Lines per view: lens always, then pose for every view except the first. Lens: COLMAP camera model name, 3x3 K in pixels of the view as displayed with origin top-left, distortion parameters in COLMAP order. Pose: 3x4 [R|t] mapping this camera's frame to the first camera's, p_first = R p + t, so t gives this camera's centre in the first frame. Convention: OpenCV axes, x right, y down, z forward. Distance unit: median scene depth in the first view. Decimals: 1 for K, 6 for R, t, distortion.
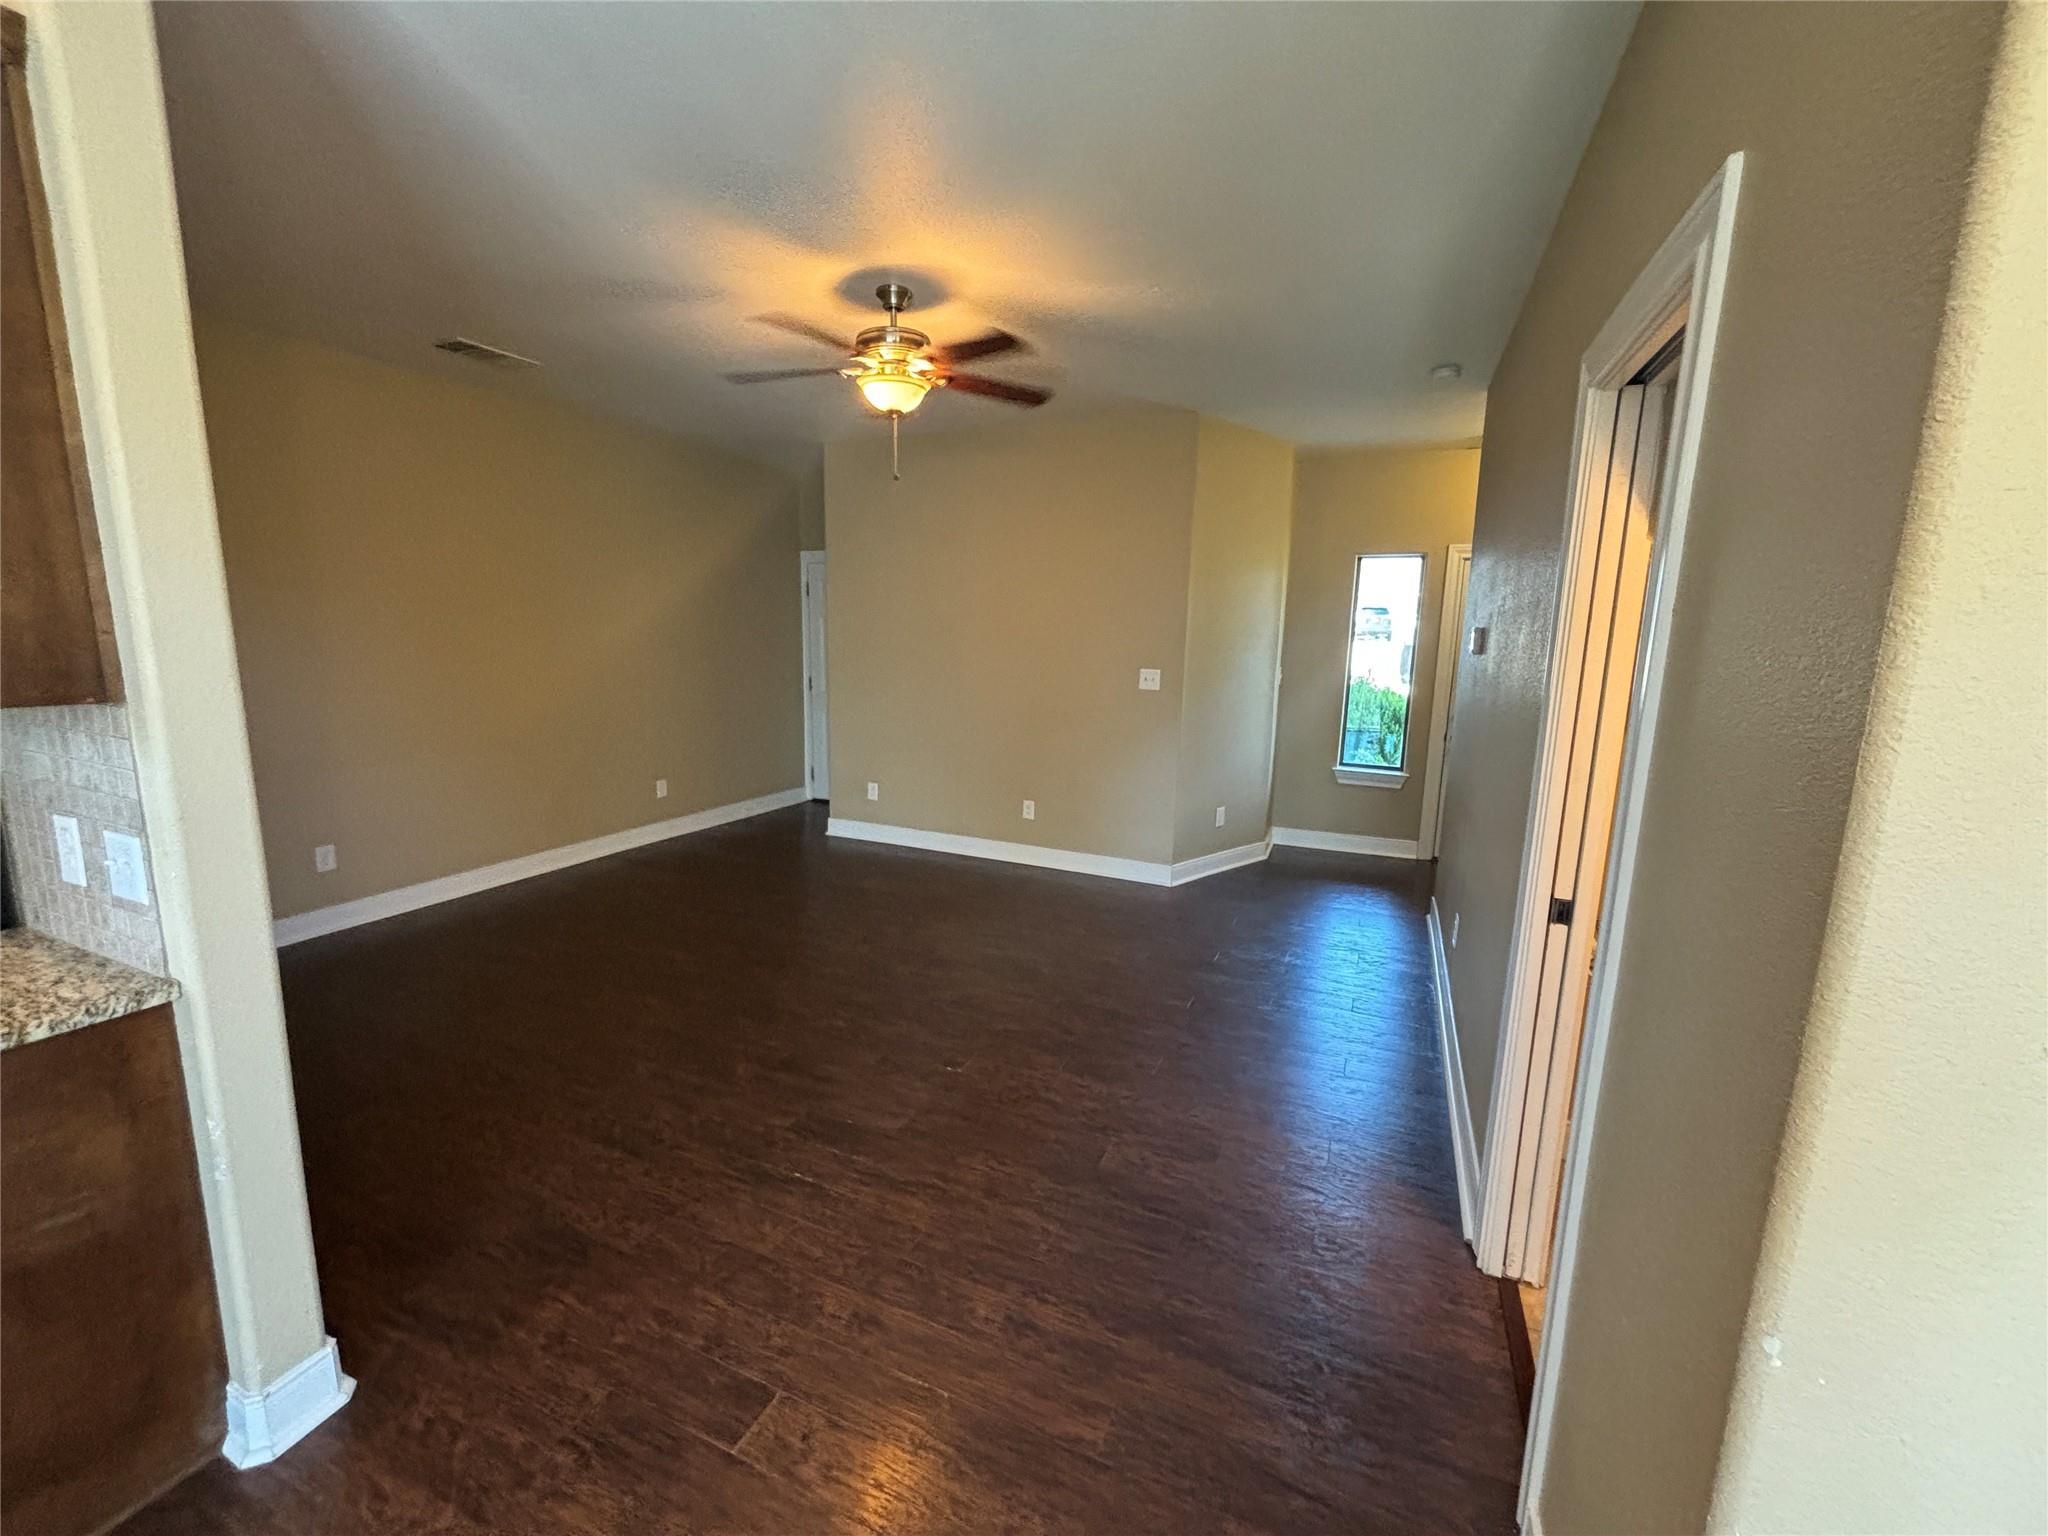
lens RADIAL K [[810.9, 0, 1024.0], [0, 810.9, 768.0], [0, 0, 1]] dist [0.000503, -0.000044]
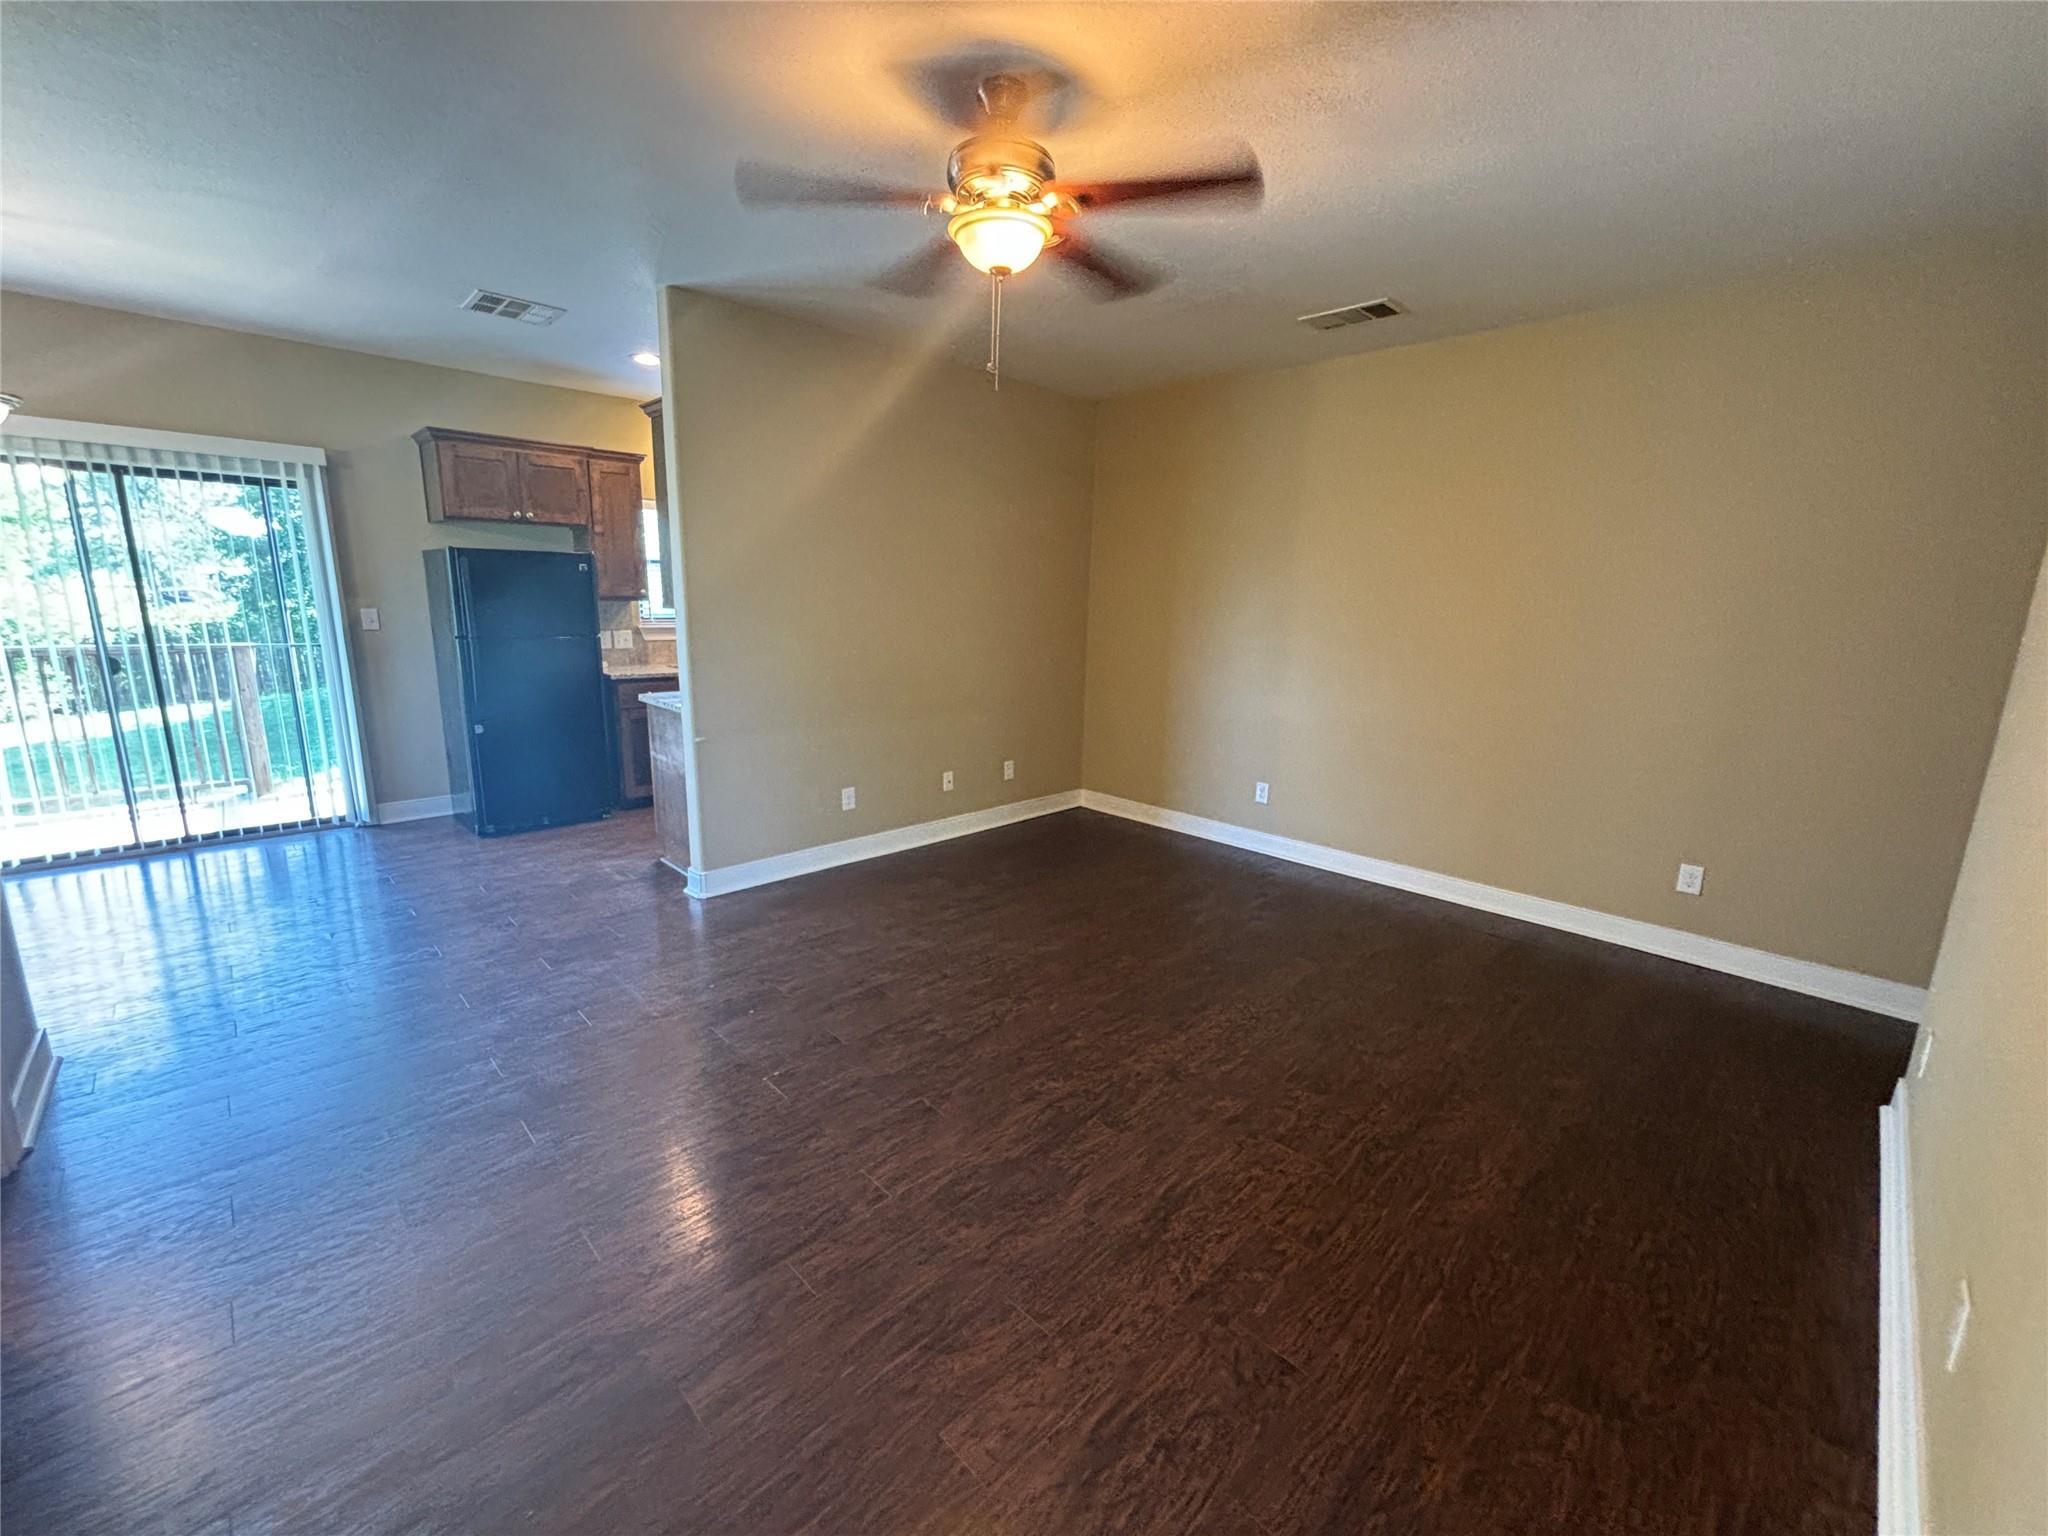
lens RADIAL K [[826.6, 0, 1024.0], [0, 826.6, 768.0], [0, 0, 1]] dist [0.001121, 0.000204]
pose [[-0.374767, 0.154968, -0.914076, 1.236186], [-0.185569, 0.953442, 0.237724, -0.461874], [0.908358, 0.258715, -0.328561, 3.107608]]
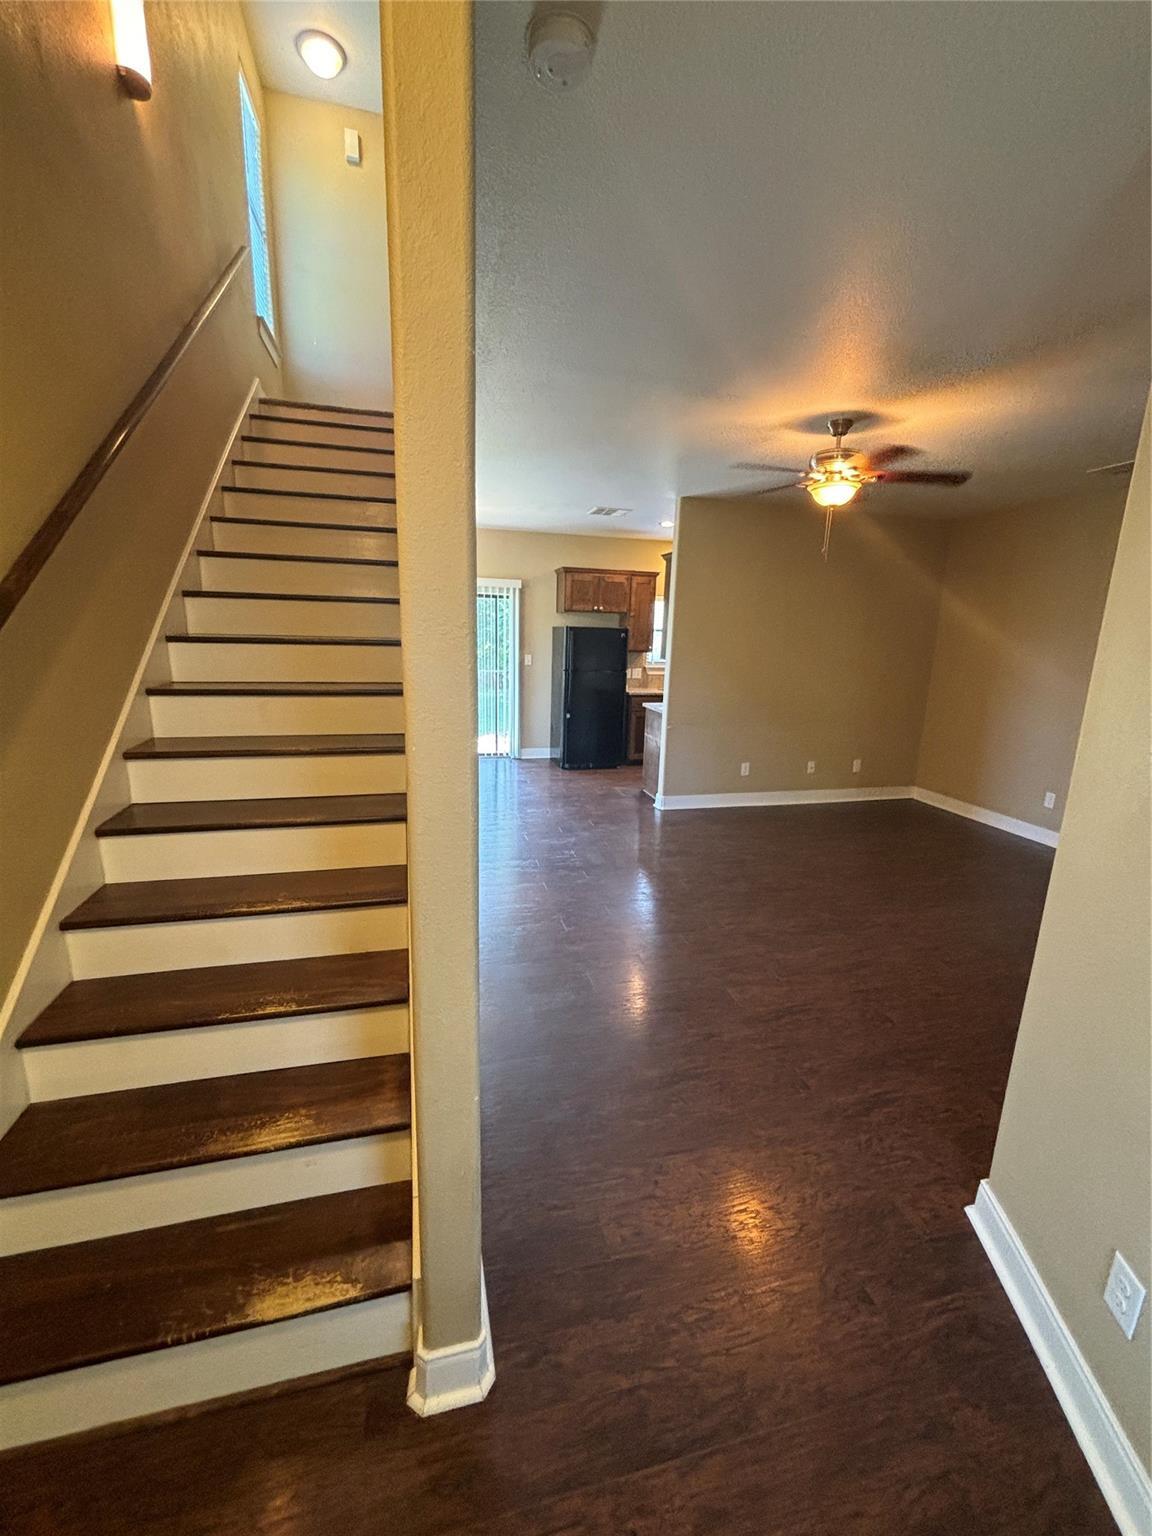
lens RADIAL K [[621.0, 0, 568.6], [0, 621.0, 769.0], [0, 0, 1]] dist [0.002112, -0.000015]
pose [[-0.799720, 0.081875, -0.594764, 2.050822], [-0.145382, 0.934765, 0.324159, -0.650307], [0.582505, 0.345704, -0.735647, 3.869710]]
